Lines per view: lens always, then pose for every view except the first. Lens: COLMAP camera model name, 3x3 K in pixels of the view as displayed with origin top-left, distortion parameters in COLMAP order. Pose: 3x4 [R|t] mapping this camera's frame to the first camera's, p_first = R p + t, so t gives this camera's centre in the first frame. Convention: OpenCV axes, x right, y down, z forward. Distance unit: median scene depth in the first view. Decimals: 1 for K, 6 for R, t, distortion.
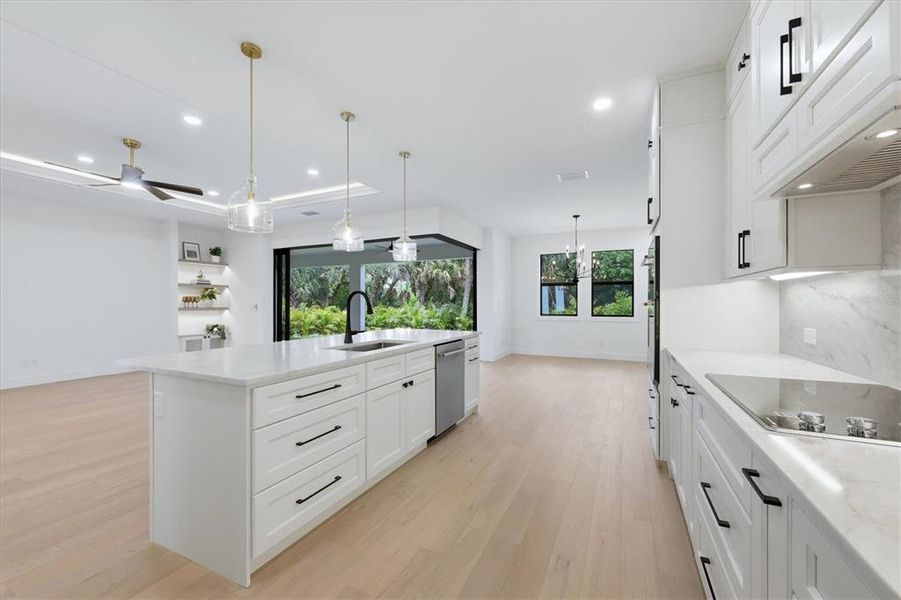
lens RADIAL K [[366.4, 0, 446.9], [0, 366.4, 303.2], [0, 0, 1]] dist [-0.001471, -0.000236]
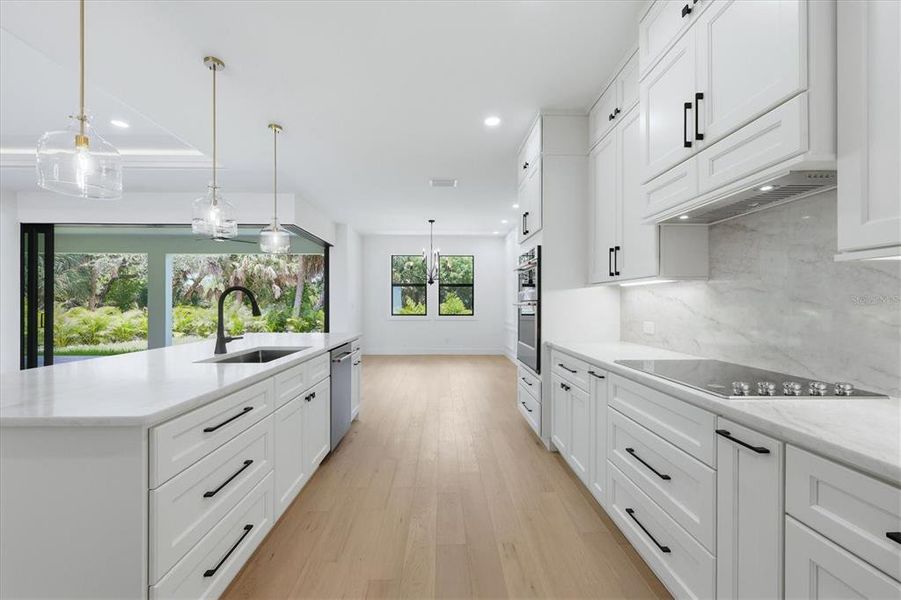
lens RADIAL K [[366.4, 0, 446.9], [0, 366.4, 303.2], [0, 0, 1]] dist [-0.001471, -0.000236]
pose [[0.891725, 0.002503, 0.452570, -0.070177], [-0.002357, 0.999997, -0.000886, 0.000551], [-0.452571, -0.000277, 0.891728, 0.030379]]
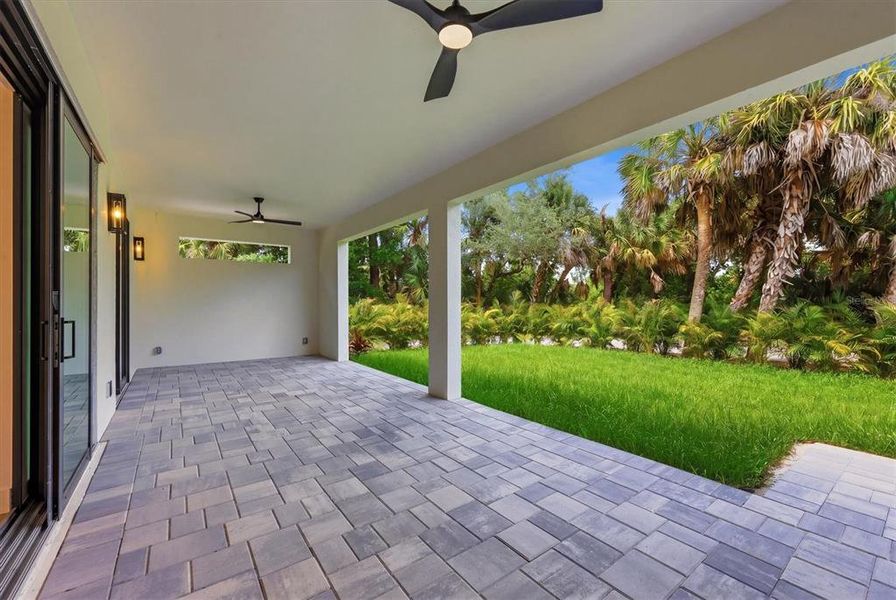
lens RADIAL K [[364.4, 0, 444.4], [0, 364.4, 303.1], [0, 0, 1]] dist [-0.001471, -0.000236]
pose [[0.884224, -0.001825, -0.467059, -0.060184], [0.005605, 0.999962, 0.006705, 0.003777], [0.467029, -0.008547, 0.884200, 0.798628]]
